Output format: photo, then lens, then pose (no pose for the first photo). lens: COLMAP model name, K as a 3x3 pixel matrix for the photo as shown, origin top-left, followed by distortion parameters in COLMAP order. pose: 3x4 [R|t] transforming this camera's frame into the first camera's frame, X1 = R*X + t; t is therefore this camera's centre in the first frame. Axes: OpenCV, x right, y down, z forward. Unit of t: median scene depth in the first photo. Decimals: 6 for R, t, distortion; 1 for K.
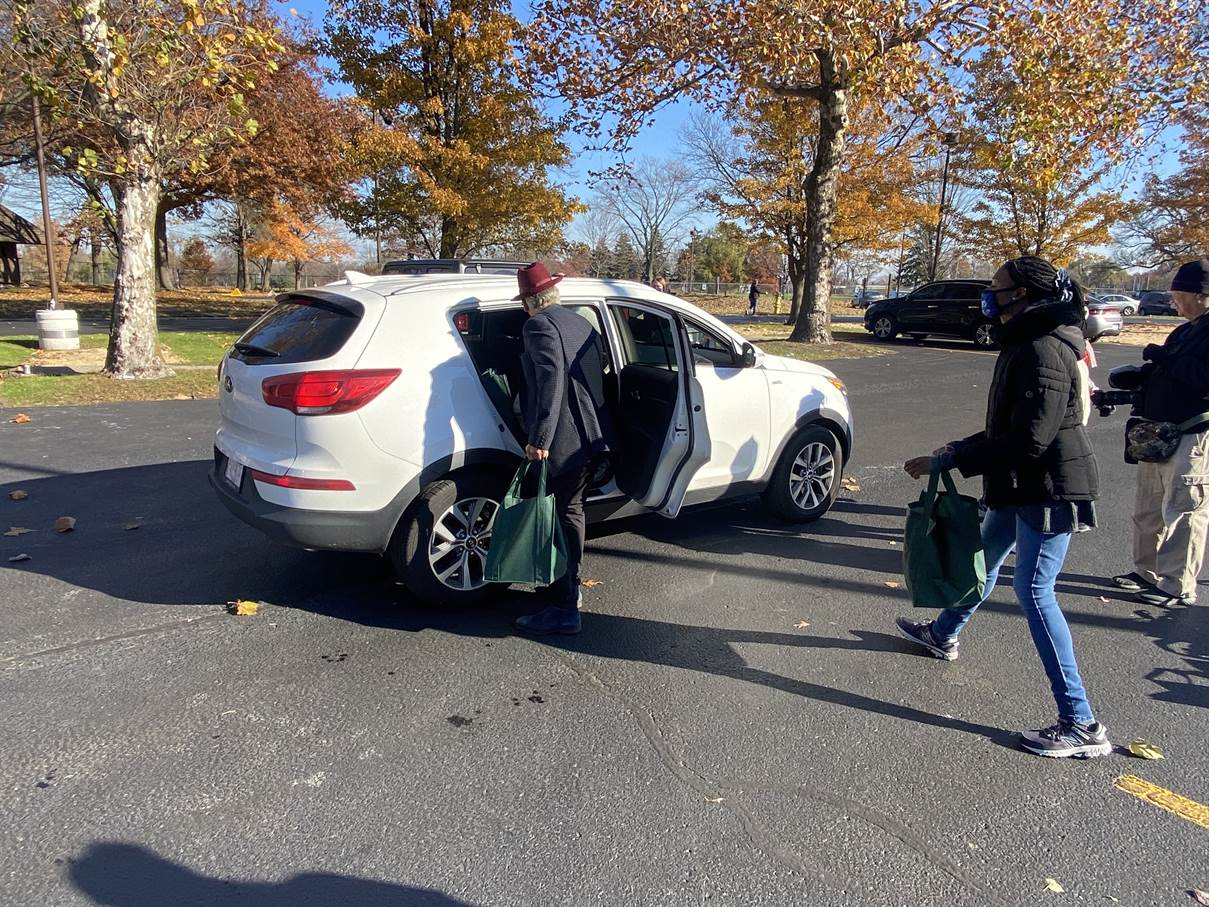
lens RADIAL K [[804.3, 0, 610.7], [0, 804.3, 447.5], [0, 0, 1]] dist [0.112116, -0.165507]
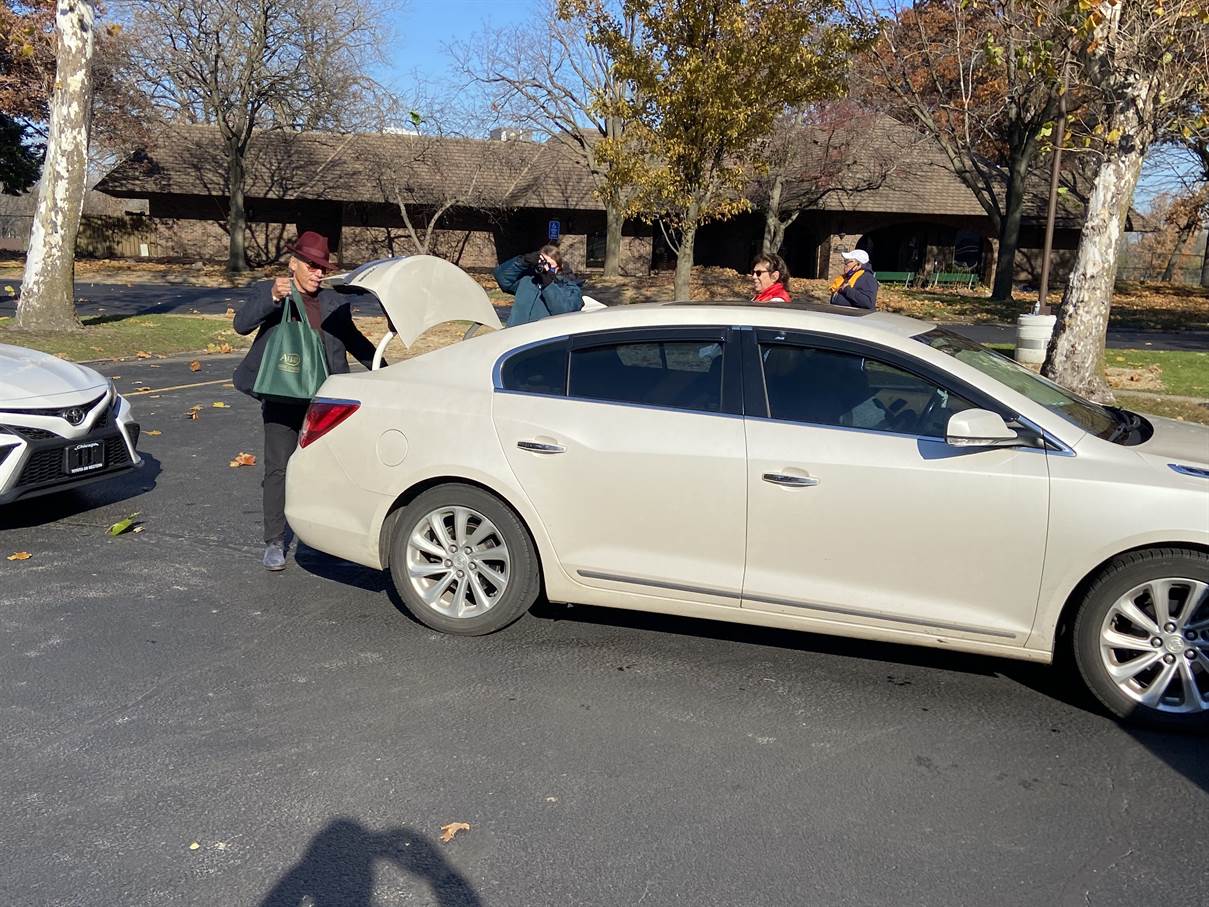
lens RADIAL K [[1219.4, 0, 604.0], [0, 1219.4, 472.6], [0, 0, 1]] dist [0.135039, -0.170675]
pose [[0.522012, 0.142668, -0.840921, 0.164954], [-0.184041, 0.981527, 0.052278, 0.003366], [0.832846, 0.127474, 0.538626, -0.017111]]
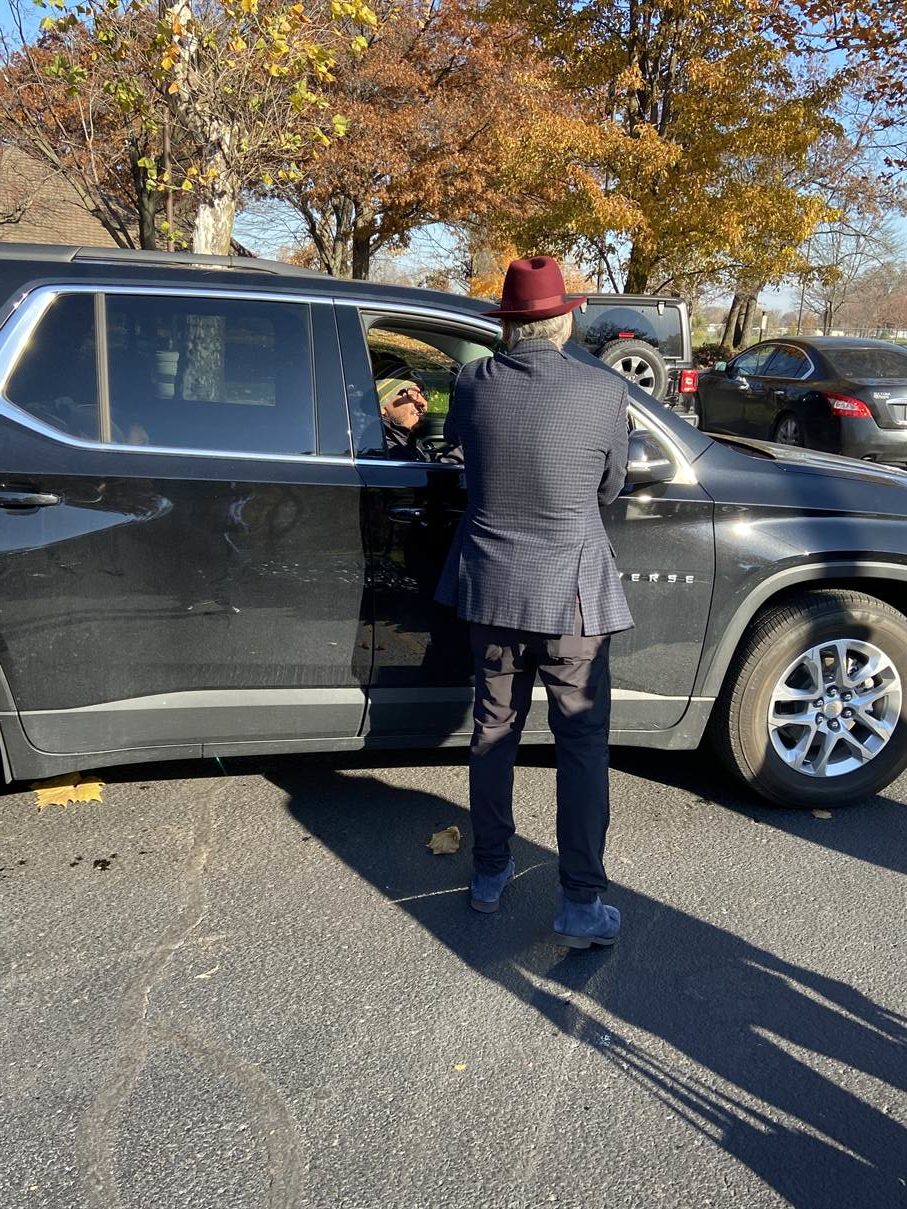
lens RADIAL K [[1074.2, 0, 463.4], [0, 1074.2, 611.2], [0, 0, 1]] dist [0.134904, -0.169207]
pose [[0.897547, 0.126923, -0.422256, 0.144385], [-0.105047, 0.991651, 0.074787, -0.008355], [0.428223, -0.022768, 0.903386, 0.054589]]
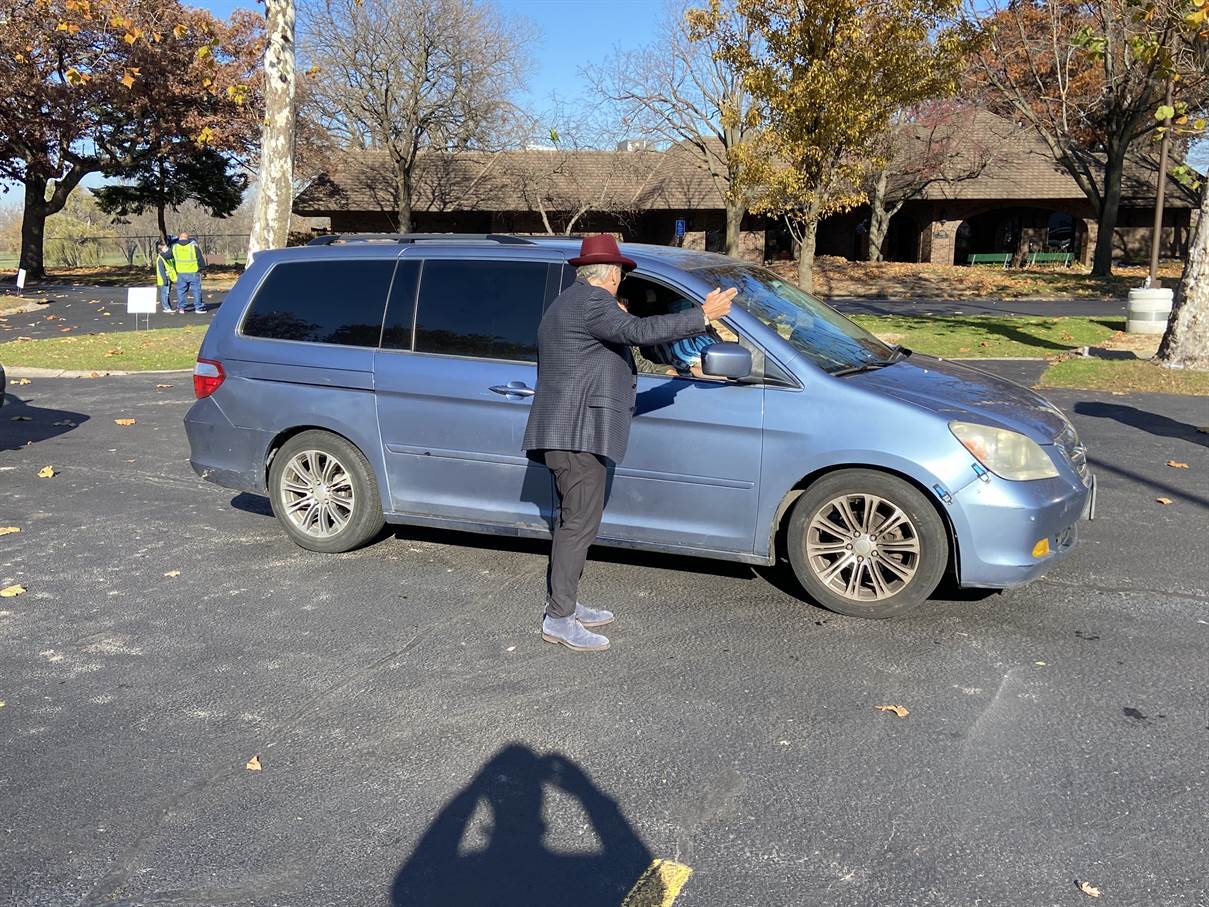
lens RADIAL K [[1074.9, 0, 599.7], [0, 1074.9, 458.0], [0, 0, 1]] dist [0.141986, -0.181395]
pose [[0.433395, 0.145734, -0.889343, 0.146237], [-0.160328, 0.983564, 0.083043, 0.007655], [0.886828, 0.106596, 0.449637, -0.038646]]
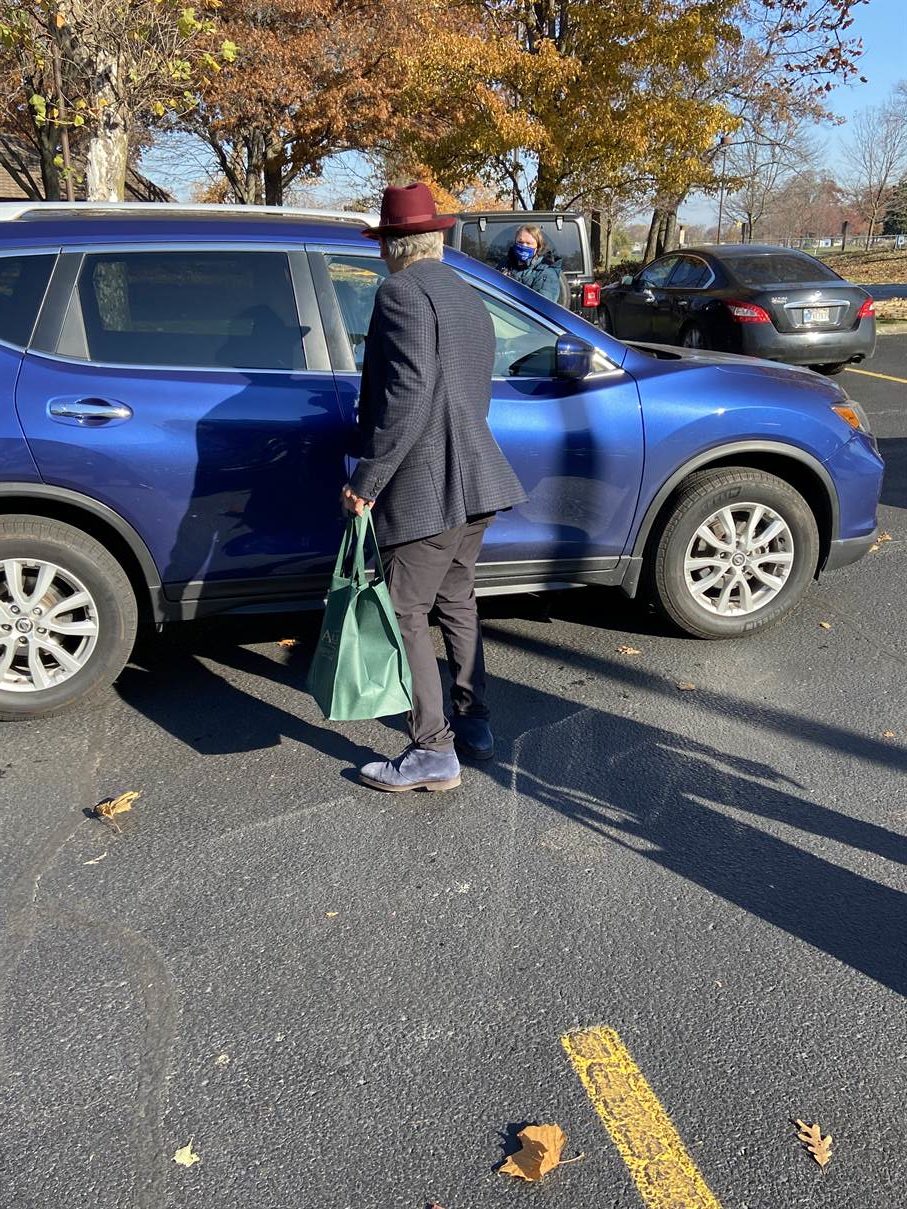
lens RADIAL K [[1074.9, 0, 447.7], [0, 1074.9, 585.4], [0, 0, 1]] dist [0.141986, -0.181395]
pose [[0.918493, 0.088115, -0.385495, 0.167037], [-0.049581, 0.992826, 0.108805, -0.002192], [0.392317, -0.080823, 0.916272, 0.049630]]
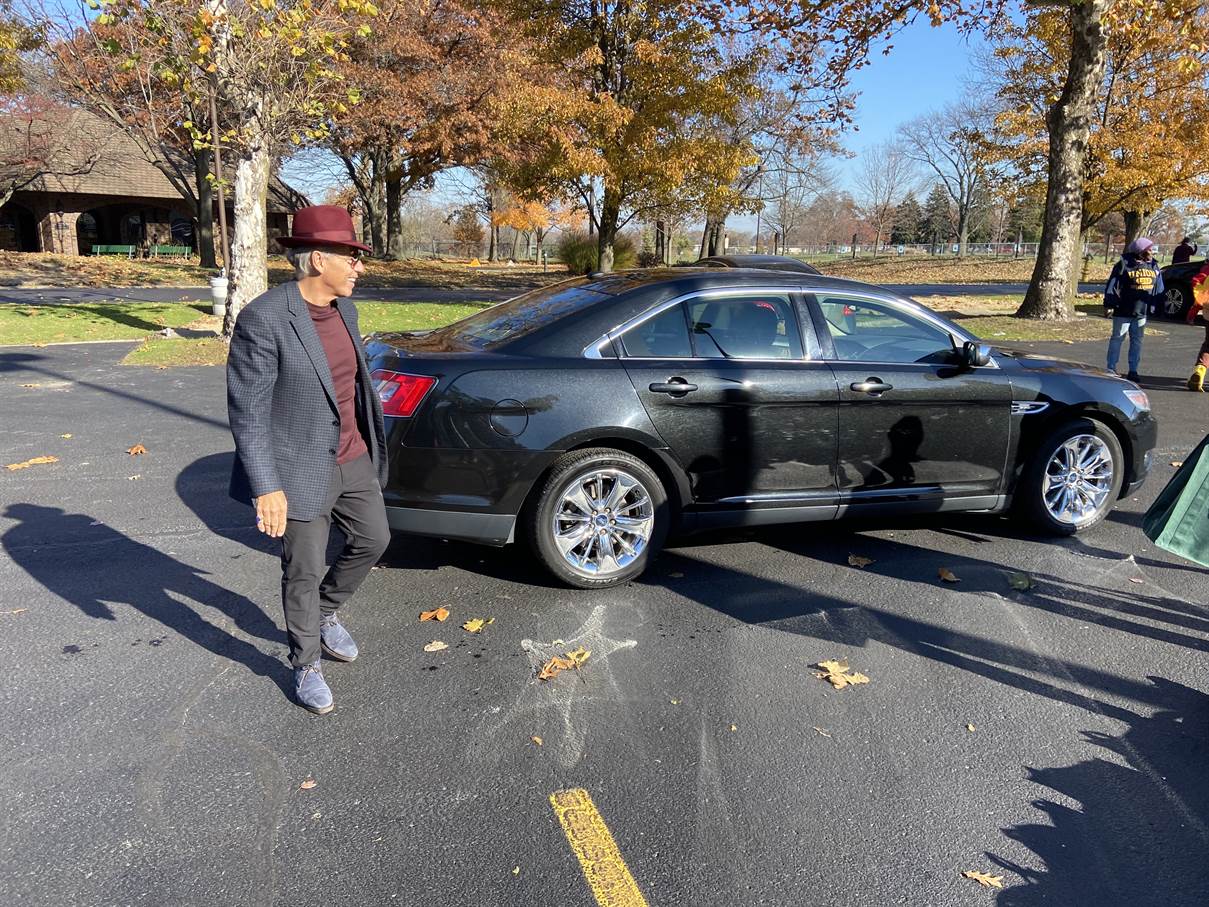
lens RADIAL K [[912.2, 0, 608.3], [0, 912.2, 466.4], [0, 0, 1]] dist [0.129380, -0.160186]
pose [[0.943796, 0.066797, -0.323709, 0.200489], [-0.056612, 0.997563, 0.040788, -0.000711], [0.325645, -0.020170, 0.945277, 0.010373]]
